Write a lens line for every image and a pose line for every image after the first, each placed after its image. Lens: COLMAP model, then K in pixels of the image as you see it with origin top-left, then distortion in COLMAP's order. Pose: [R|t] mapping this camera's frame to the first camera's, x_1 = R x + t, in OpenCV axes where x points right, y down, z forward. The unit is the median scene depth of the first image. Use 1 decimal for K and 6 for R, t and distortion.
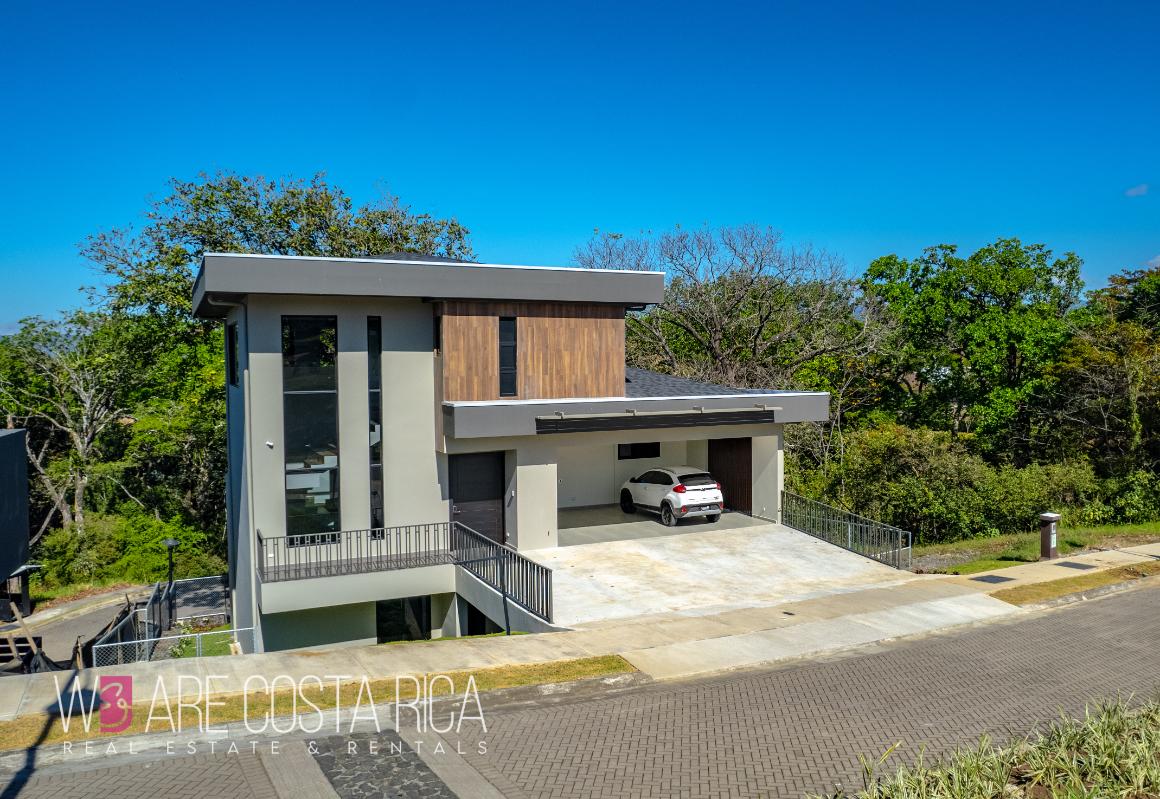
lens RADIAL K [[923.7, 0, 646.8], [0, 923.7, 398.7], [0, 0, 1]] dist [-0.075586, 0.090201]
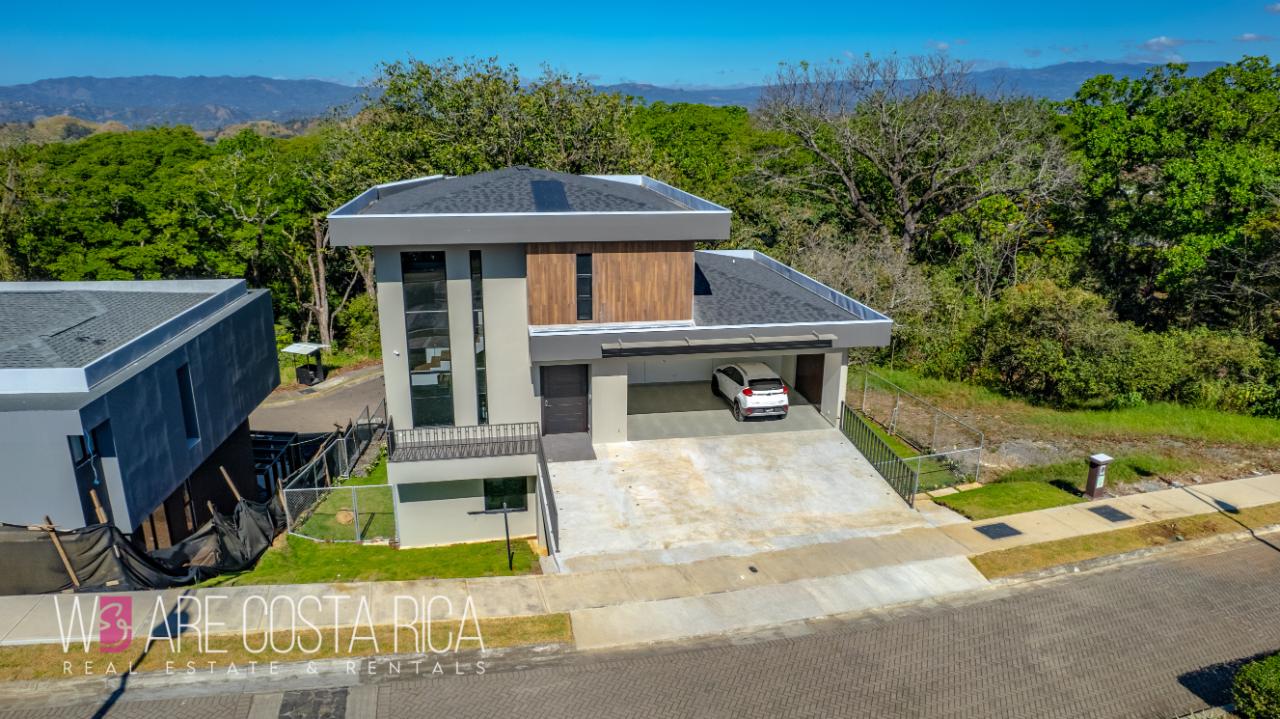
lens RADIAL K [[823.4, 0, 640.0], [0, 823.4, 359.5], [0, 0, 1]] dist [-0.086909, 0.098900]
pose [[0.955999, 0.099458, -0.275995, 0.214428], [-0.029483, 0.968588, 0.246917, -0.217594], [0.291883, -0.227916, 0.928902, 0.034041]]
